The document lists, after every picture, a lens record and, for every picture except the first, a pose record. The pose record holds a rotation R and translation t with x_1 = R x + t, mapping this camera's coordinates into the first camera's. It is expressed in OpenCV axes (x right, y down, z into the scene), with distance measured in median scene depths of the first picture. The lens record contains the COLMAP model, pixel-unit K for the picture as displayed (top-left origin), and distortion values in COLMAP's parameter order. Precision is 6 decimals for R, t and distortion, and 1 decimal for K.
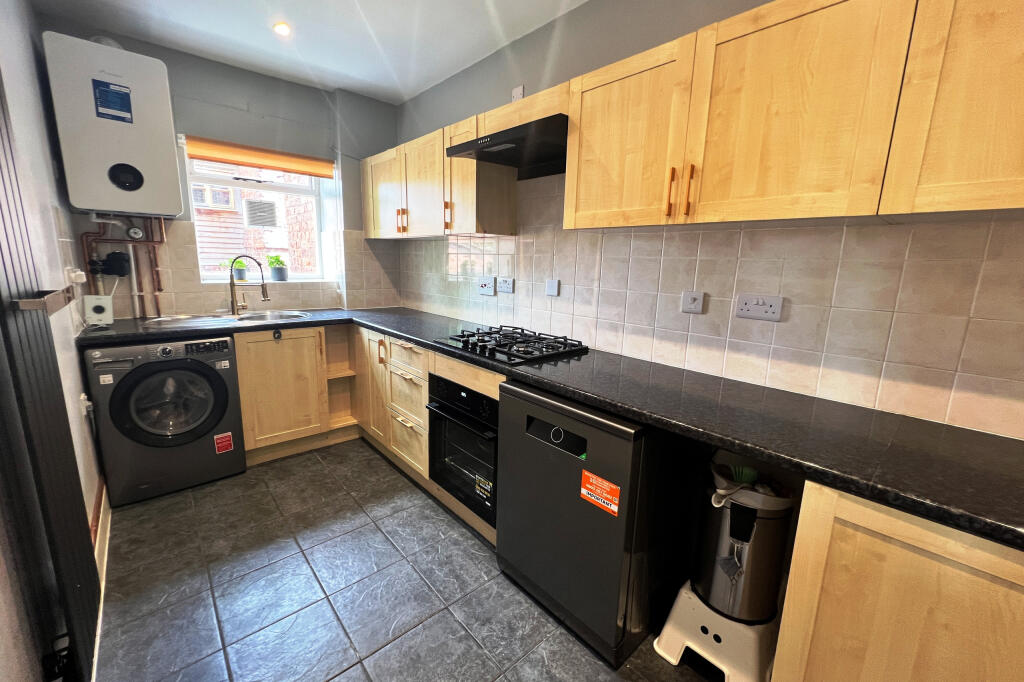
lens RADIAL K [[411.2, 0, 512.0], [0, 411.2, 341.0], [0, 0, 1]] dist [-0.000168, 0.000305]
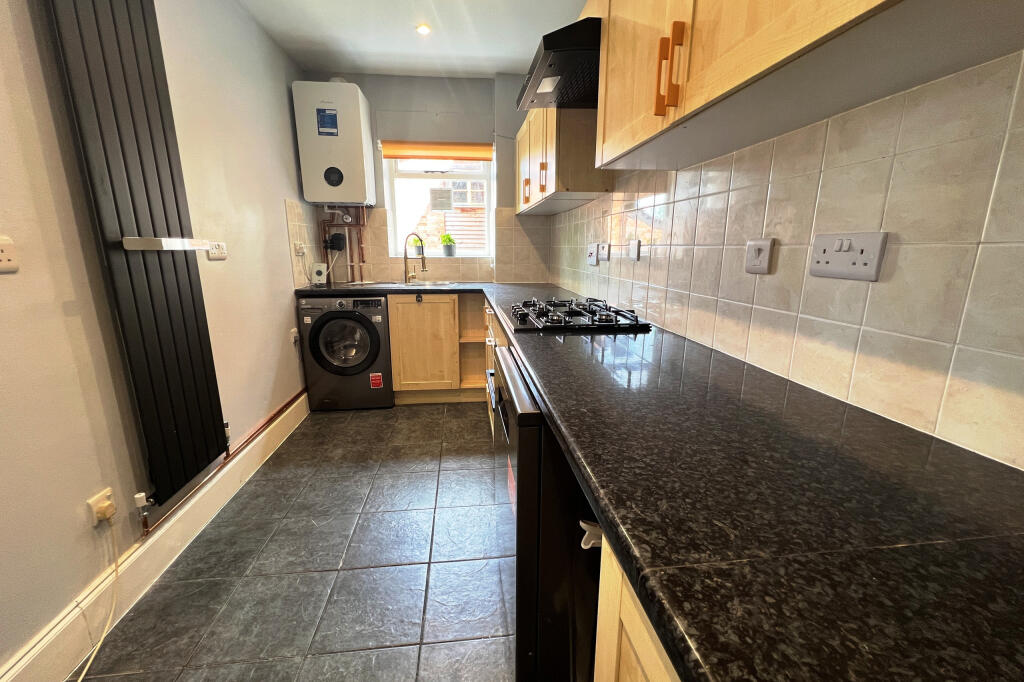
lens RADIAL K [[411.2, 0, 512.0], [0, 411.2, 341.0], [0, 0, 1]] dist [-0.000168, 0.000305]
pose [[0.818265, 0.101785, -0.565758, 0.354474], [-0.091243, 0.994719, 0.046993, 0.028352], [0.567554, 0.013169, 0.823231, 0.191585]]
